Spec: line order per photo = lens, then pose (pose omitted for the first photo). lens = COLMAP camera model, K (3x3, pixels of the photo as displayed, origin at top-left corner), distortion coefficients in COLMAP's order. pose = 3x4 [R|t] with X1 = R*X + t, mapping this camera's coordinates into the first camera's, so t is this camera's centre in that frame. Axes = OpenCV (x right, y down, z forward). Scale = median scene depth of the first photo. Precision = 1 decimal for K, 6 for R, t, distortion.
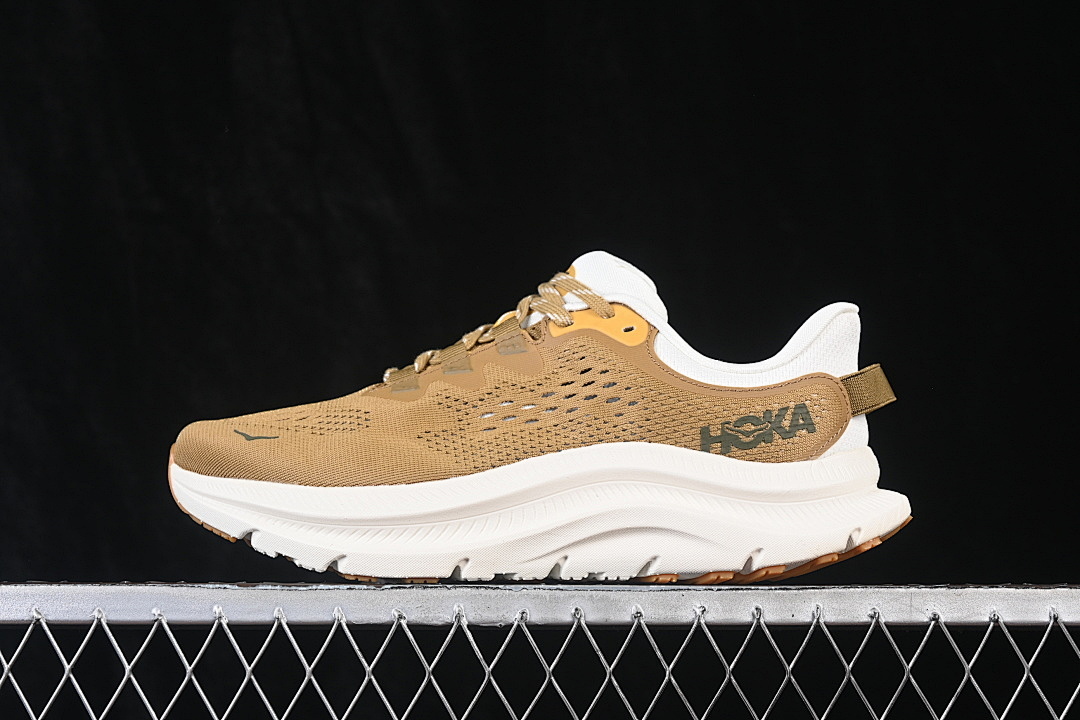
lens RADIAL K [[2333.3, 0, 534.0], [0, 2333.3, 359.6], [0, 0, 1]] dist [-0.074445, 0.000000]
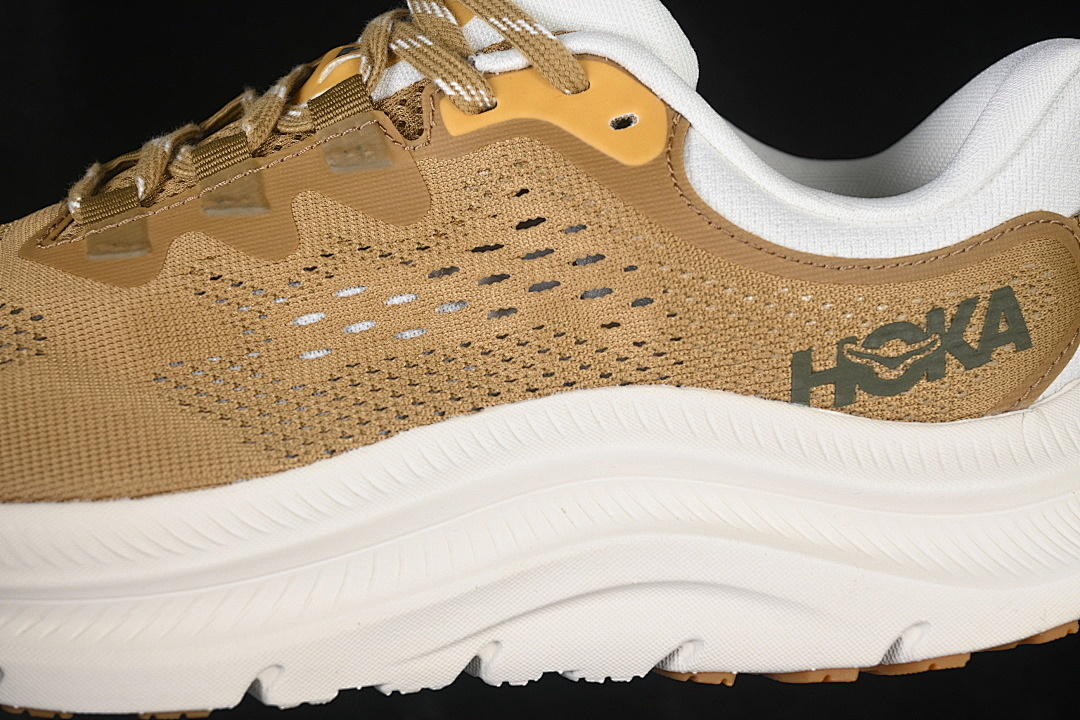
lens RADIAL K [[2333.3, 0, 550.2], [0, 2333.3, 358.3], [0, 0, 1]] dist [-0.074445, 0.000000]
pose [[0.991549, -0.032110, 0.125698, -0.030815], [-0.002230, 0.964525, 0.263984, -0.087594], [-0.129716, -0.262033, 0.956301, 0.572862]]
